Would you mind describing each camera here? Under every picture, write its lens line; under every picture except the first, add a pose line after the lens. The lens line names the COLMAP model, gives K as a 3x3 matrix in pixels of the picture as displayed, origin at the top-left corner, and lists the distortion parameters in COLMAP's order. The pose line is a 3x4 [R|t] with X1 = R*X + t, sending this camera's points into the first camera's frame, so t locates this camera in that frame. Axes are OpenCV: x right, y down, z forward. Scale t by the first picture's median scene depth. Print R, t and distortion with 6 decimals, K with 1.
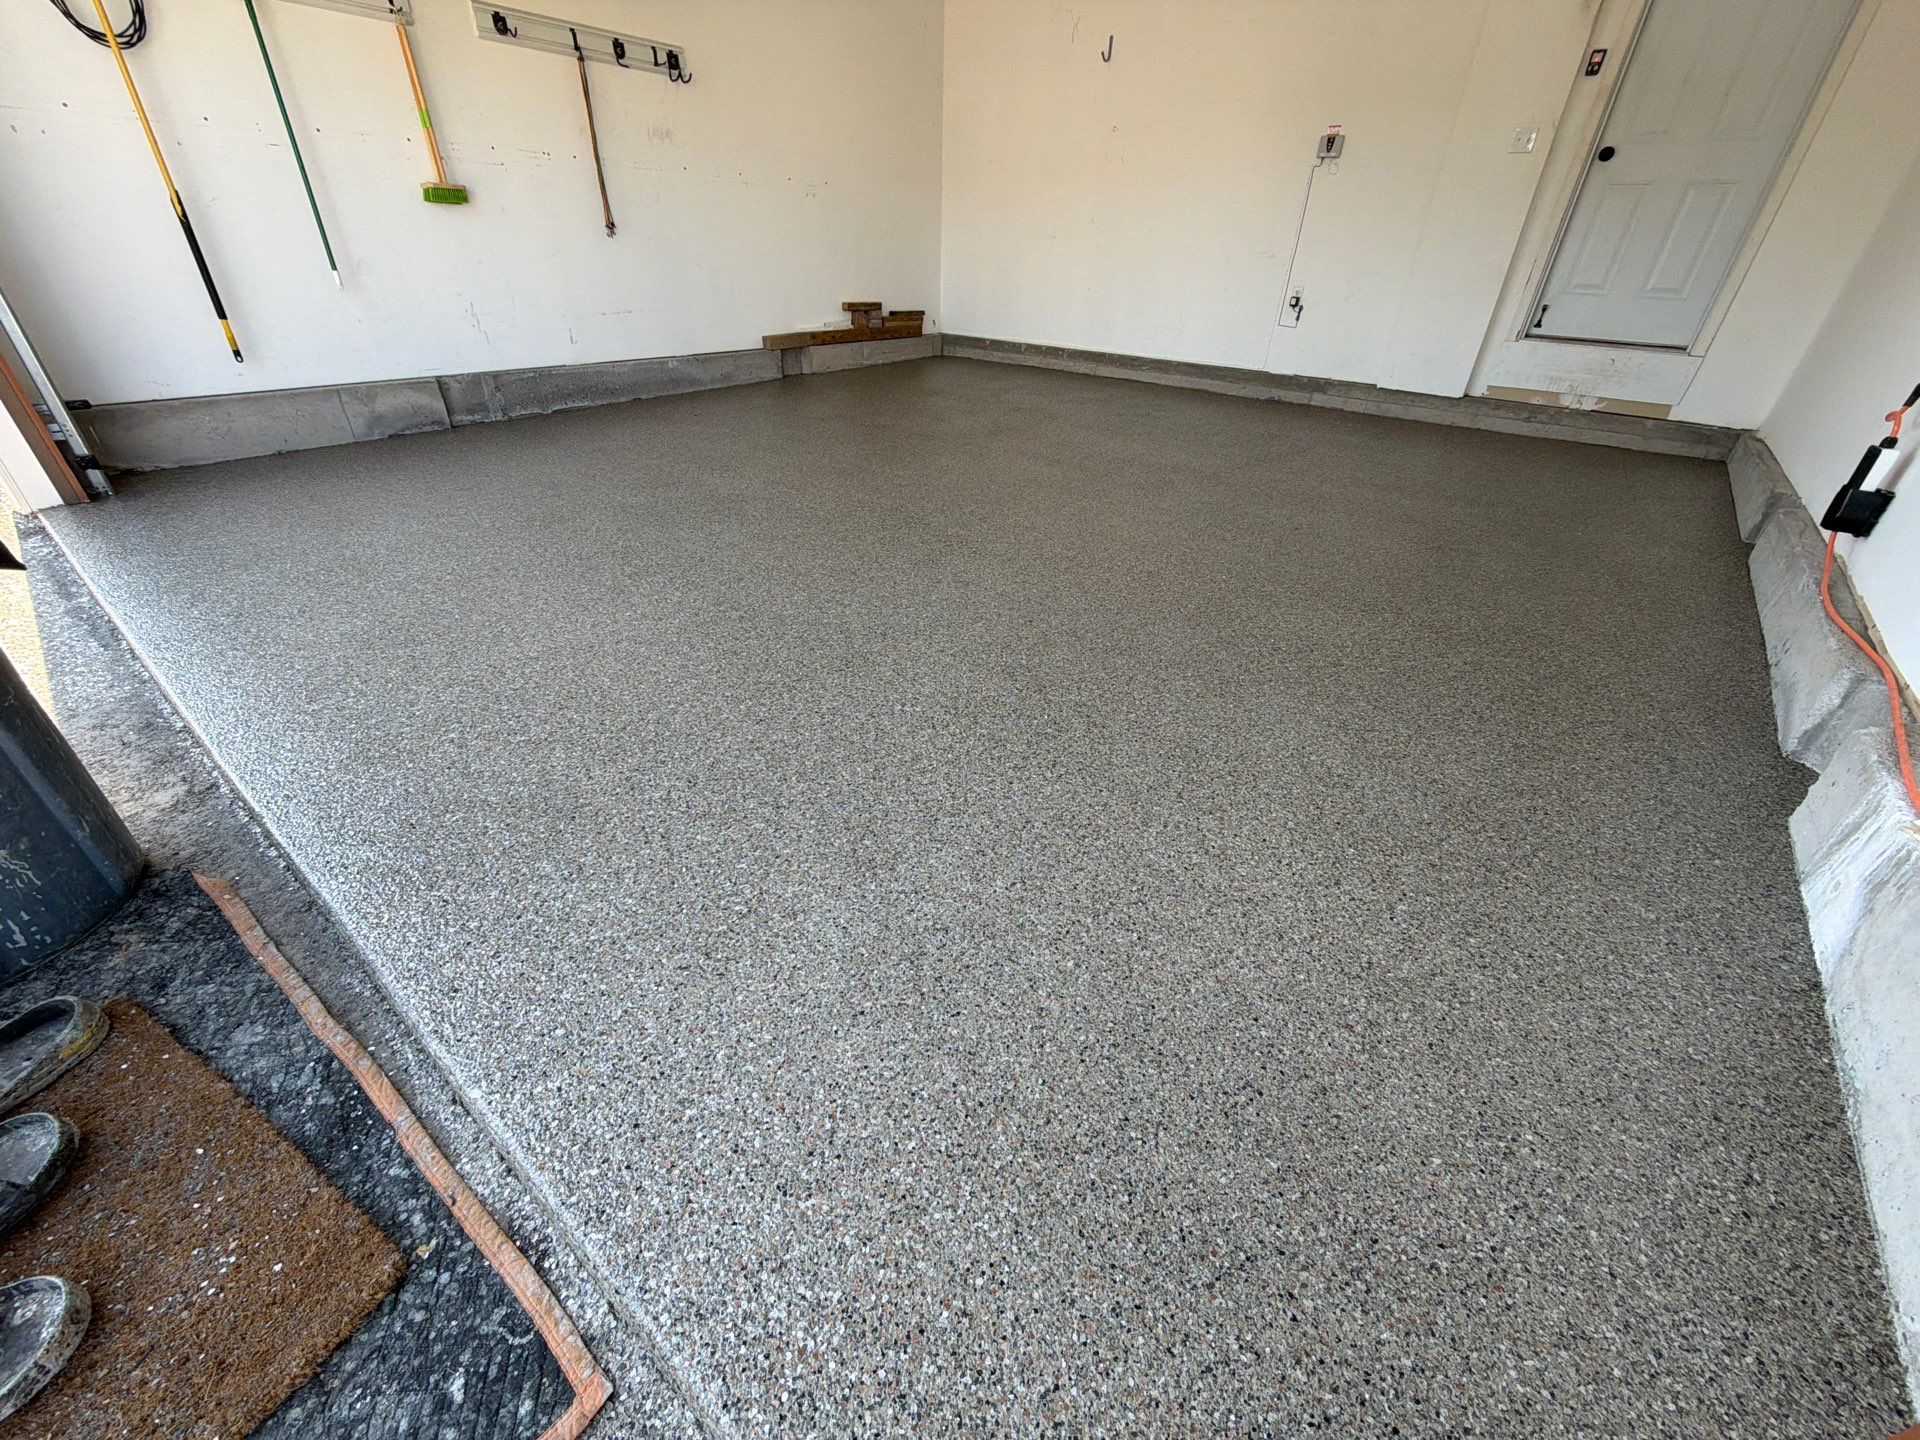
lens RADIAL K [[757.2, 0, 958.5], [0, 757.2, 716.7], [0, 0, 1]] dist [0.000341, -0.000007]
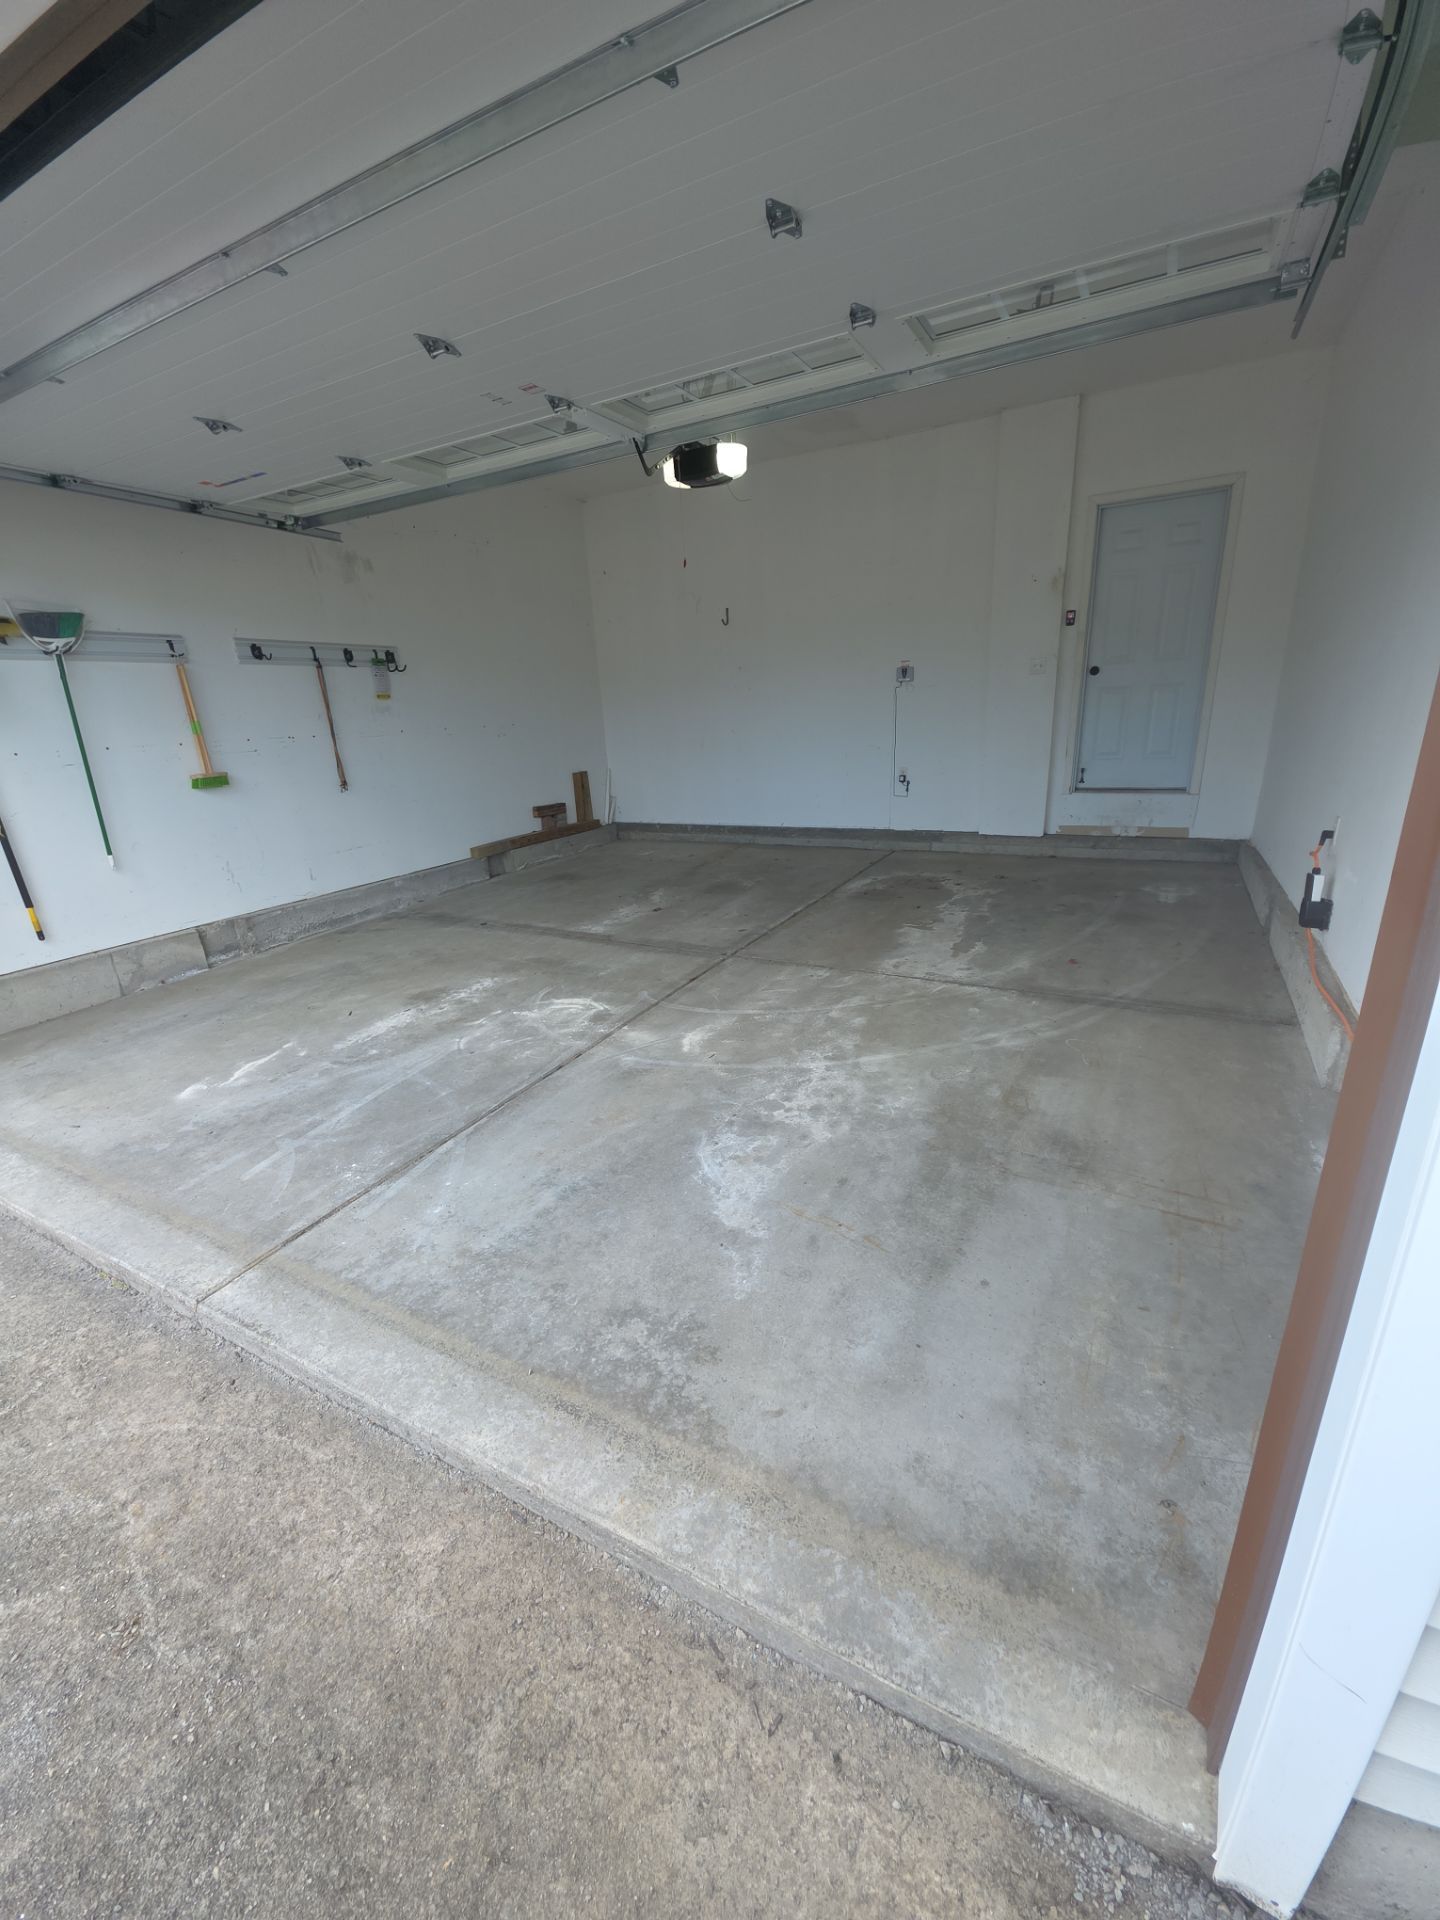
lens RADIAL K [[757.5, 0, 727.5], [0, 757.5, 966.2], [0, 0, 1]] dist [0.008929, -0.000010]
pose [[0.978973, -0.136573, 0.151527, -0.094312], [0.167515, 0.962117, -0.215102, -0.021035], [-0.116410, 0.235962, 0.964765, -0.143107]]
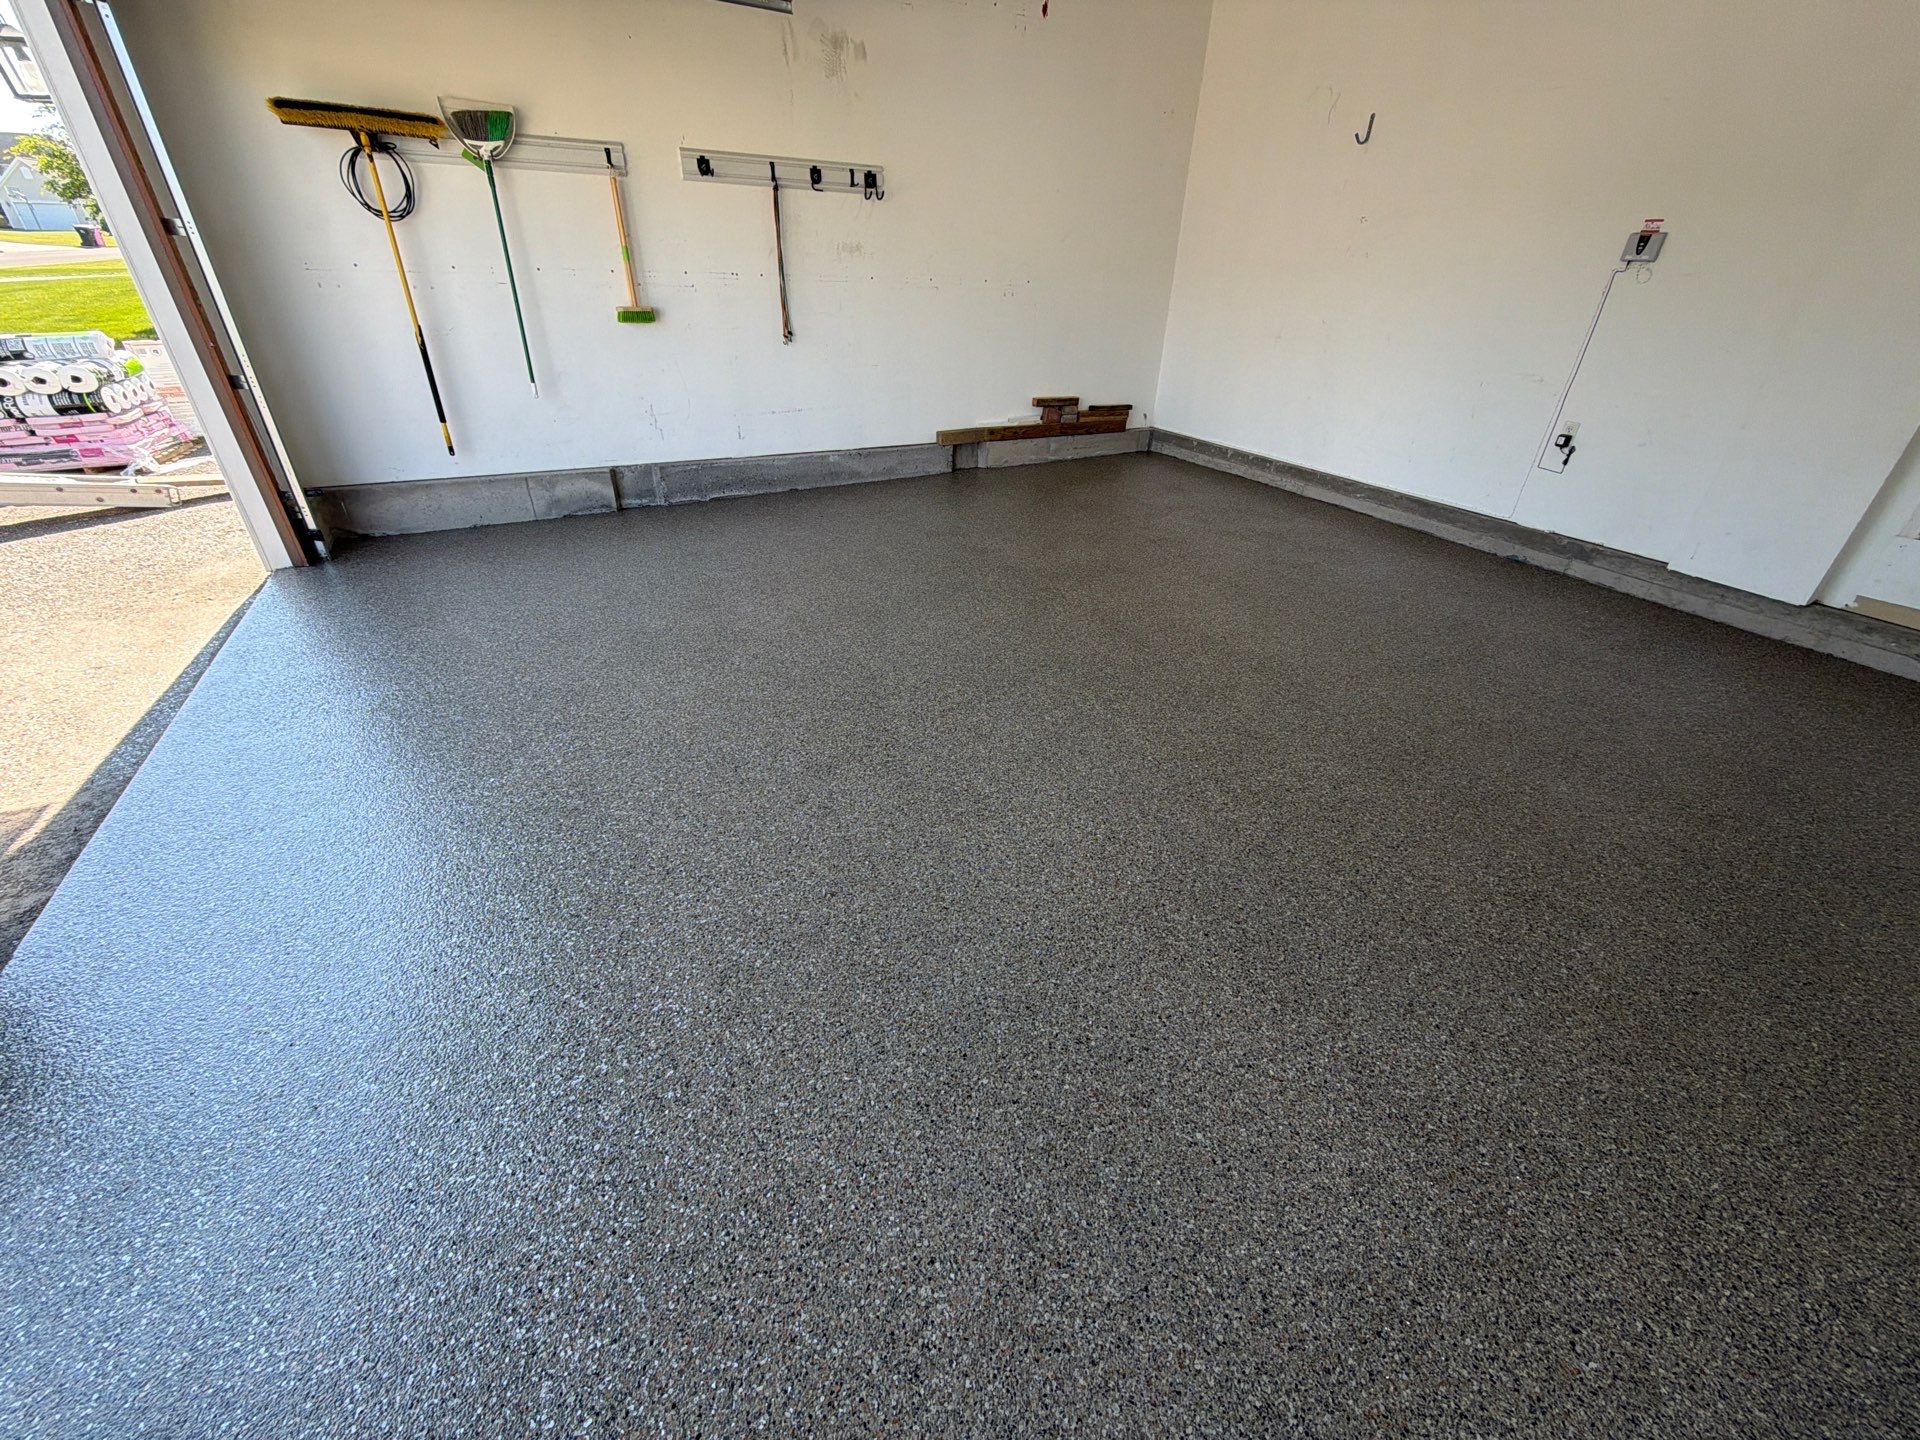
lens RADIAL K [[757.2, 0, 964.5], [0, 757.2, 717.4], [0, 0, 1]] dist [0.000341, -0.000007]
pose [[0.917083, 0.197640, -0.346262, 0.244916], [-0.209957, 0.977709, 0.001982, -0.178576], [0.338935, 0.070883, 0.938136, 0.126140]]
